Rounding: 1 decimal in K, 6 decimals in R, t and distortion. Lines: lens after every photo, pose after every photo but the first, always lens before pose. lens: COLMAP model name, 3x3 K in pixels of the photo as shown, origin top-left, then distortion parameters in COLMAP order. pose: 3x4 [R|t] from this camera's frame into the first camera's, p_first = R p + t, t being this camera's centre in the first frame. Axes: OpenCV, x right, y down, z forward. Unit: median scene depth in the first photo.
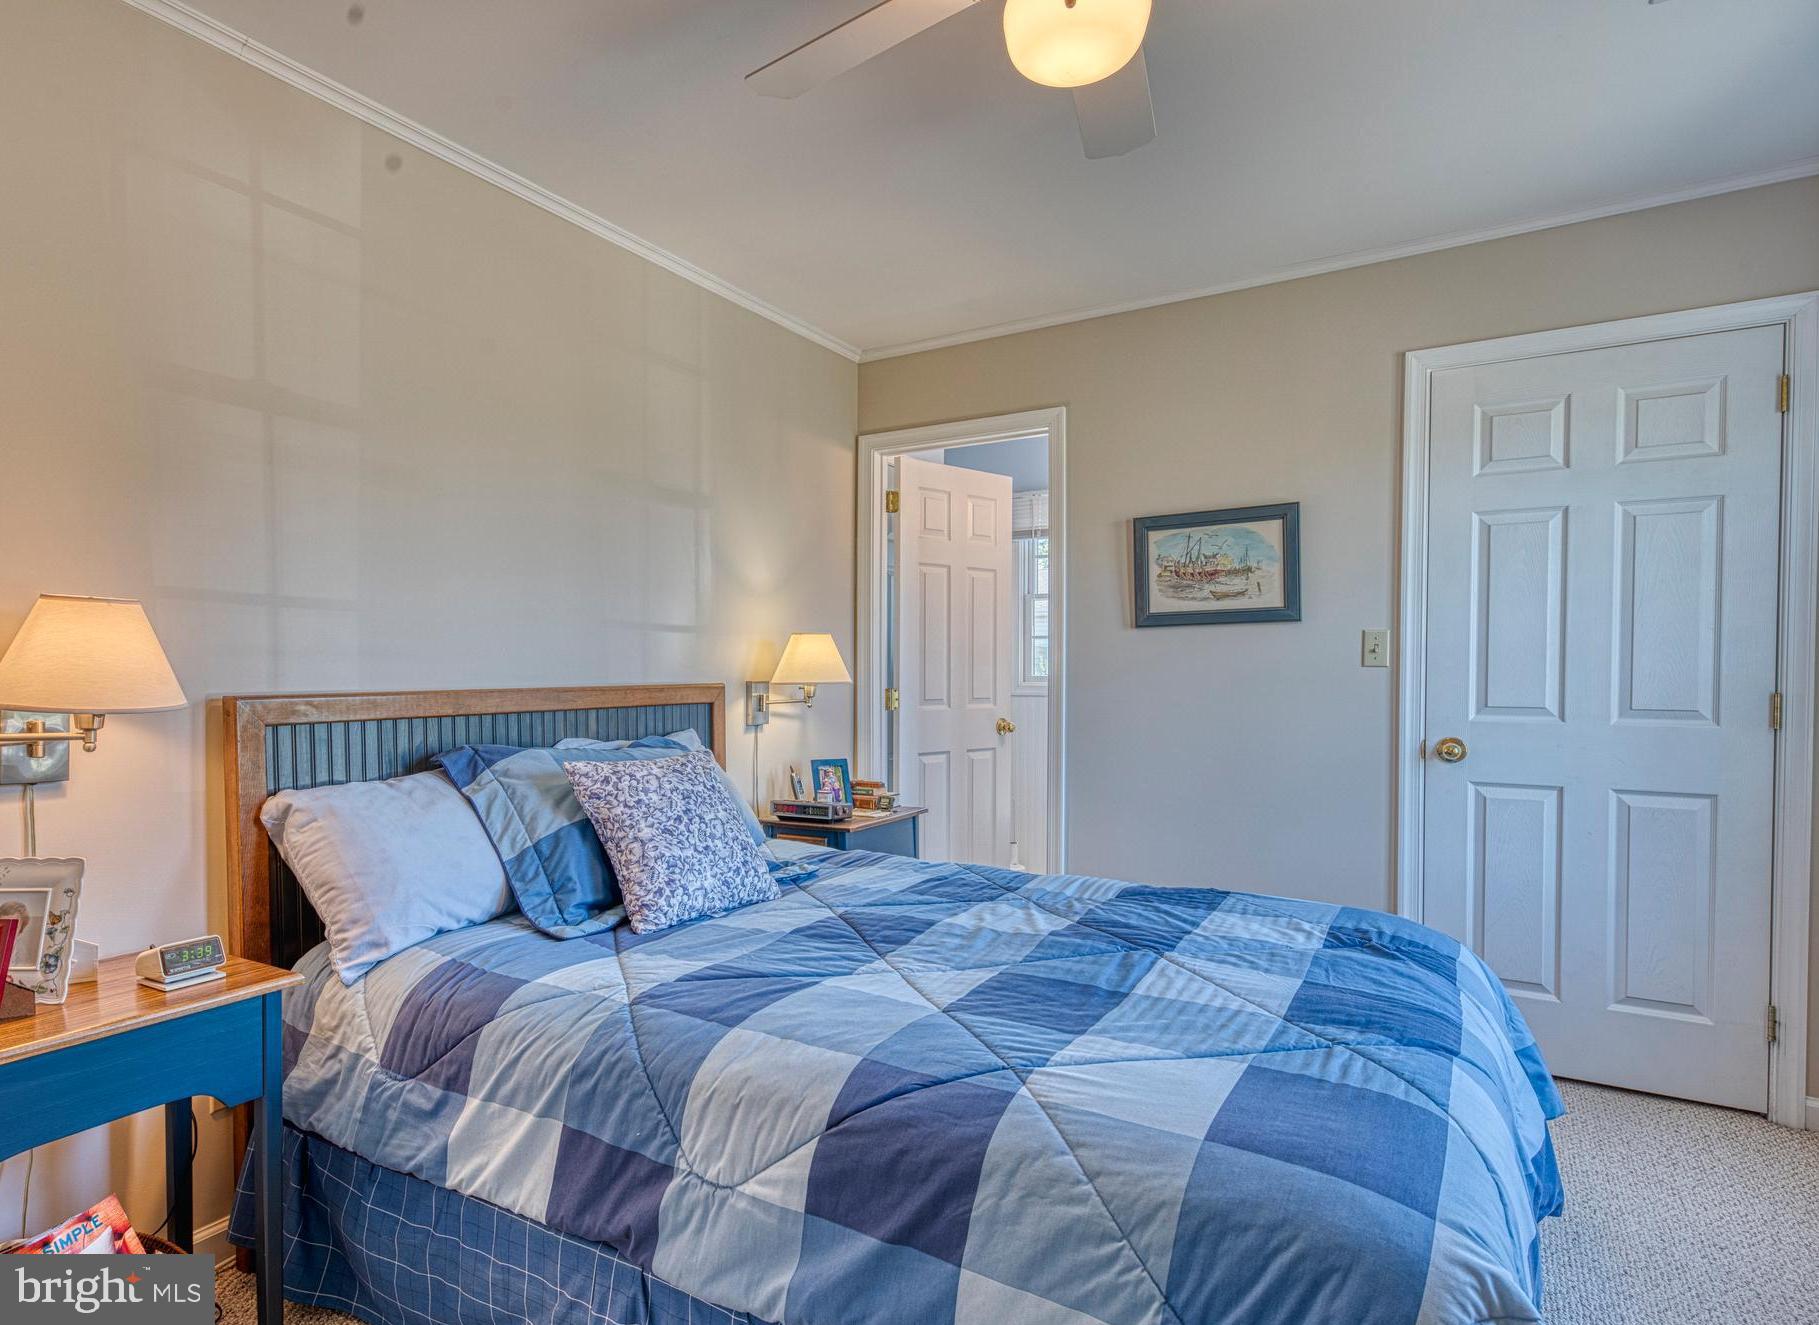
lens RADIAL K [[1084.6, 0, 909.0], [0, 1084.6, 708.5], [0, 0, 1]] dist [-0.003622, 0.000626]
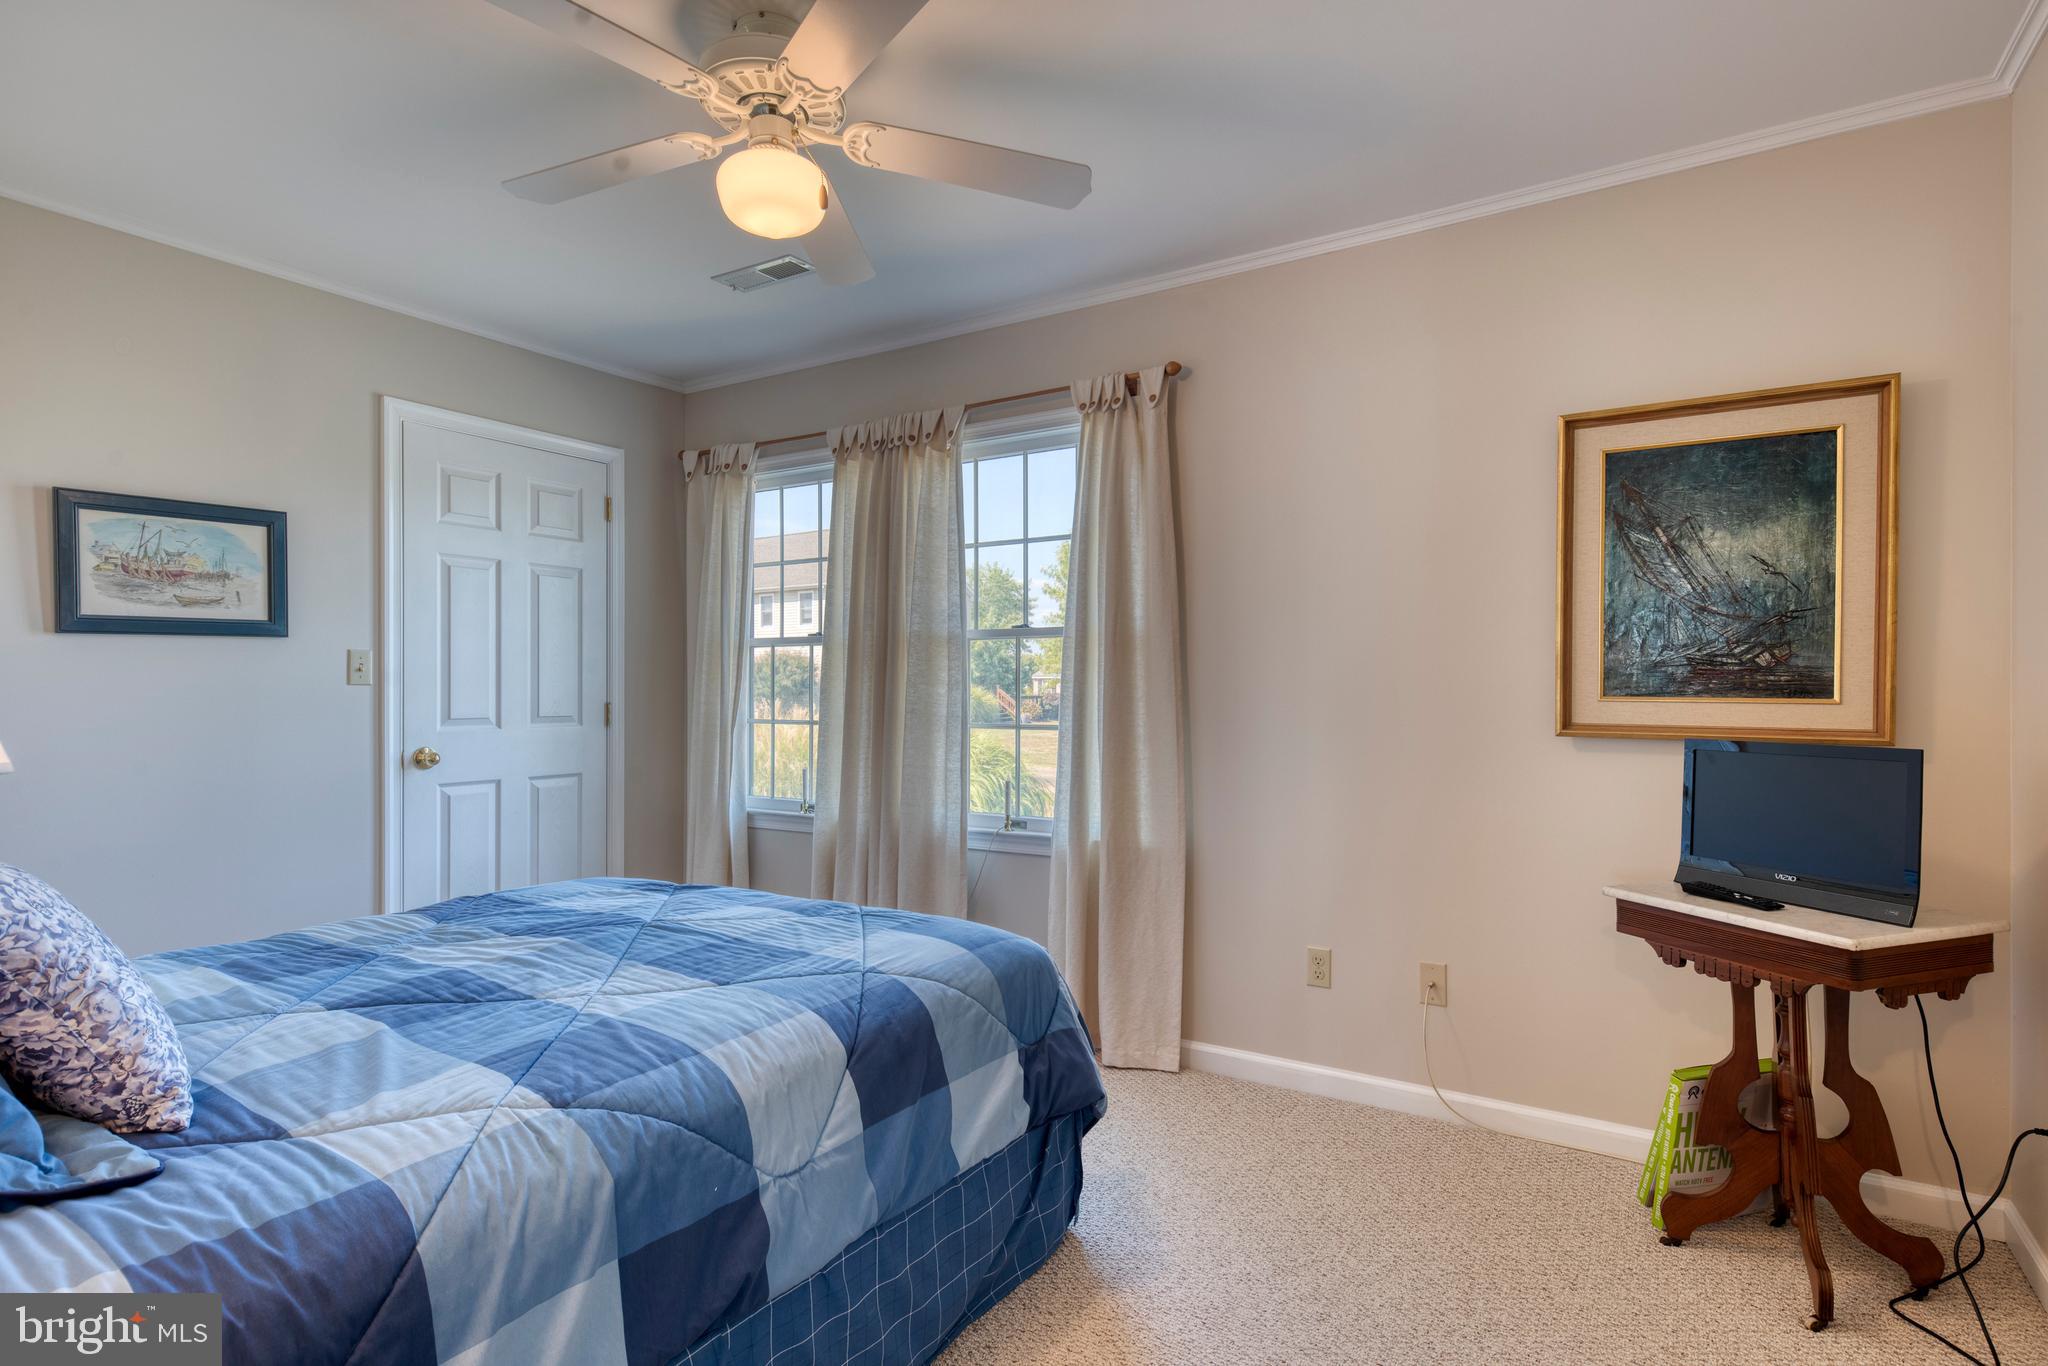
lens RADIAL K [[1023.2, 0, 1033.8], [0, 1023.2, 688.4], [0, 0, 1]] dist [0.004844, 0.002672]
pose [[-0.026977, -0.000760, 0.999636, -0.574408], [0.040790, 0.999166, 0.001860, -0.010329], [-0.998803, 0.040826, -0.026924, 0.378244]]
